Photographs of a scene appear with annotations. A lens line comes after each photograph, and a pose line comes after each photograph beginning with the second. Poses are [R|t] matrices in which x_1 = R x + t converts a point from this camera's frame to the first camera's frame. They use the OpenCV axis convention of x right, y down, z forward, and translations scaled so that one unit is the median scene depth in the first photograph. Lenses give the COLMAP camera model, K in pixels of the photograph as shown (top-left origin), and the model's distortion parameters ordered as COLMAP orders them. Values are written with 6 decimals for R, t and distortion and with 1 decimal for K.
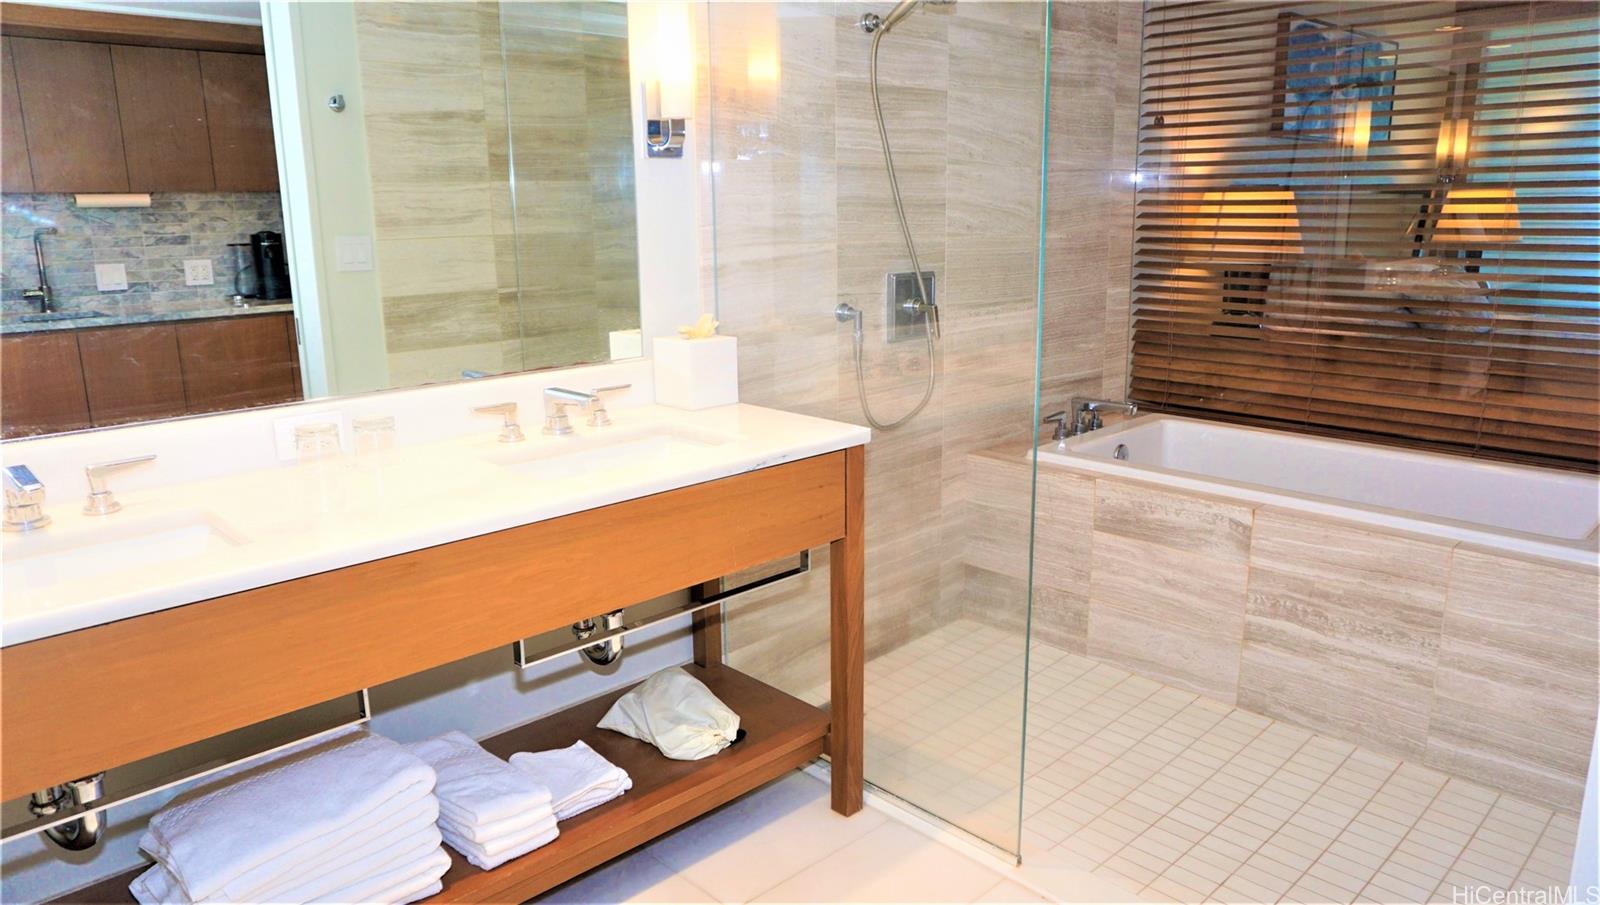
lens RADIAL K [[1056.8, 0, 802.5], [0, 1056.8, 446.9], [0, 0, 1]] dist [-0.034779, 0.005233]
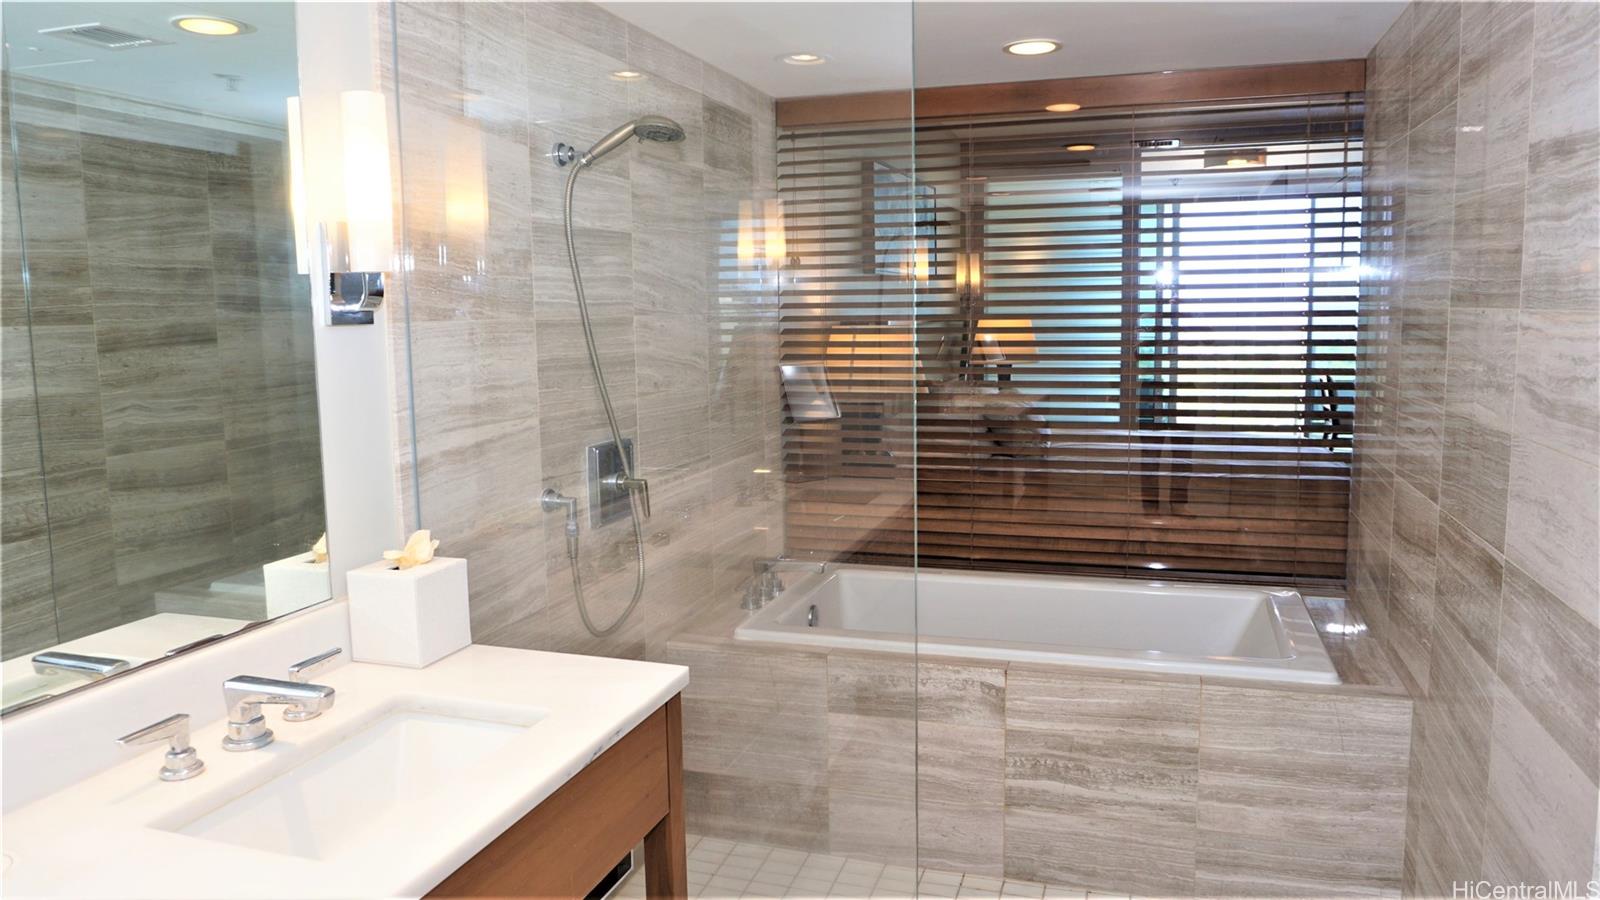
lens RADIAL K [[1090.9, 0, 829.1], [0, 1090.9, 434.3], [0, 0, 1]] dist [-0.051192, 0.005450]
pose [[0.873591, -0.055016, 0.483541, -0.181800], [0.110504, 0.990061, -0.086995, -0.085408], [-0.473949, 0.129431, 0.870988, 0.177029]]
